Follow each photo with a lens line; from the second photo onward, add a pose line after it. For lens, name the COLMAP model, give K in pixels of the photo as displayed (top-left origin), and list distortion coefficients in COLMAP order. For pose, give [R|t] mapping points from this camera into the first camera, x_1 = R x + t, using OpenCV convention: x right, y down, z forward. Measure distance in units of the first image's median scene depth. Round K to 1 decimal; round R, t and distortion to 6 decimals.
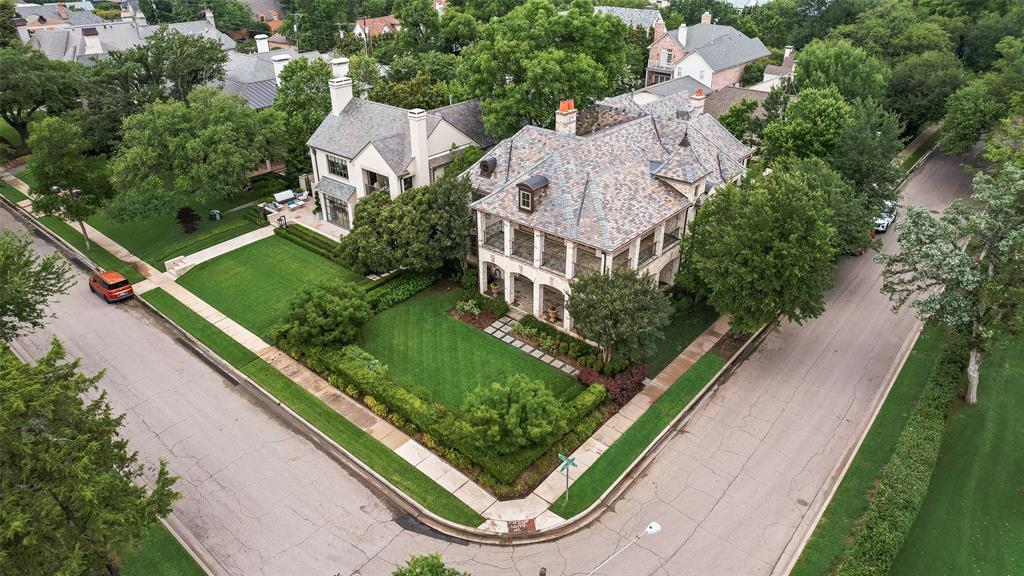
lens RADIAL K [[656.3, 0, 517.2], [0, 656.3, 289.2], [0, 0, 1]] dist [-0.073558, 0.062282]
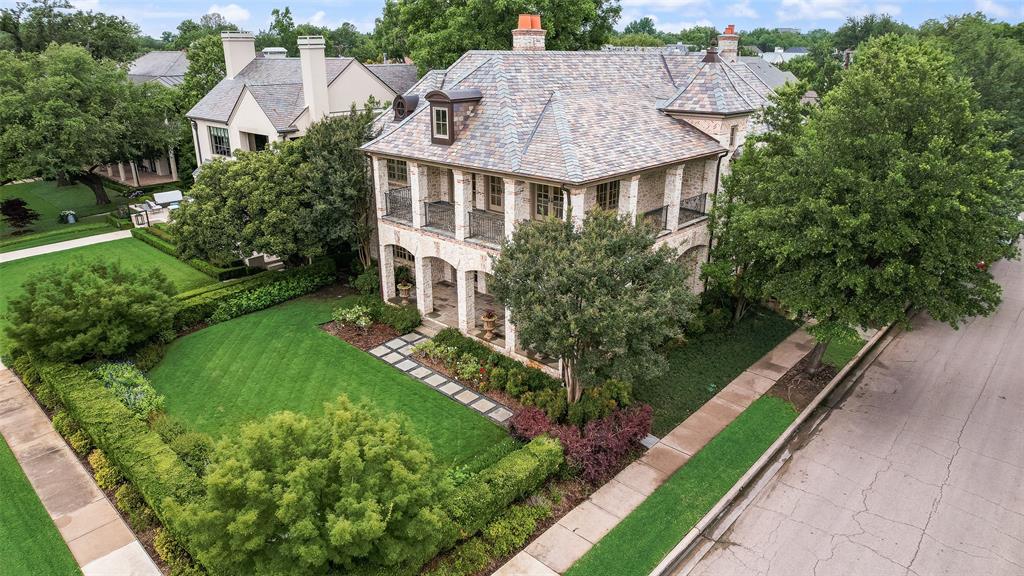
lens RADIAL K [[656.3, 0, 517.2], [0, 656.3, 289.2], [0, 0, 1]] dist [-0.073558, 0.062282]
pose [[0.999262, 0.016326, -0.034758, 0.100989], [-0.021482, 0.987905, -0.153563, 0.096689], [0.031831, 0.154197, 0.987527, 0.435806]]
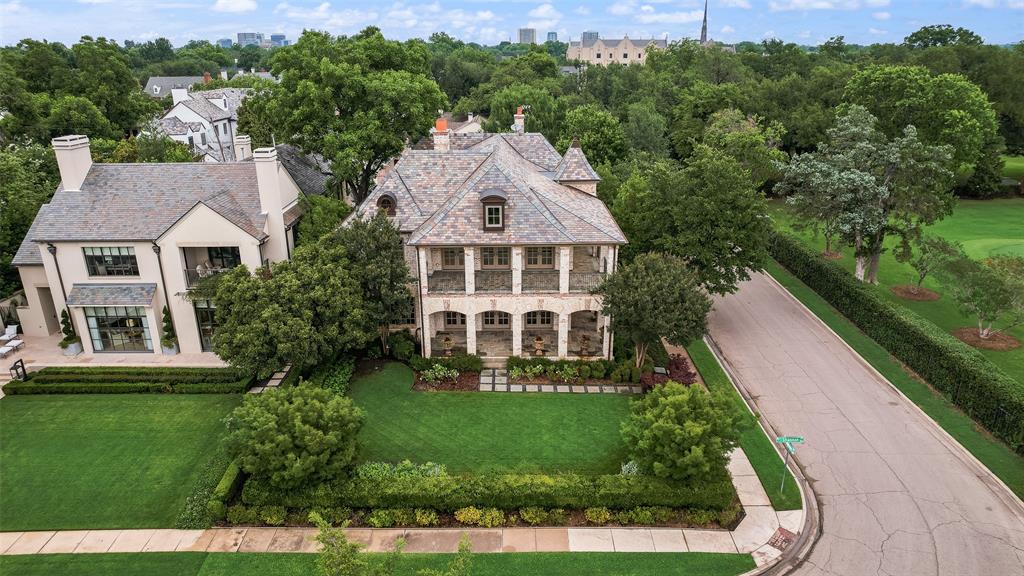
lens RADIAL K [[656.3, 0, 517.2], [0, 656.3, 289.2], [0, 0, 1]] dist [-0.073558, 0.062282]
pose [[0.757419, -0.225123, 0.612892, -0.478356], [0.319348, 0.946471, -0.047003, -0.000356], [-0.569503, 0.231327, 0.788768, 0.341707]]
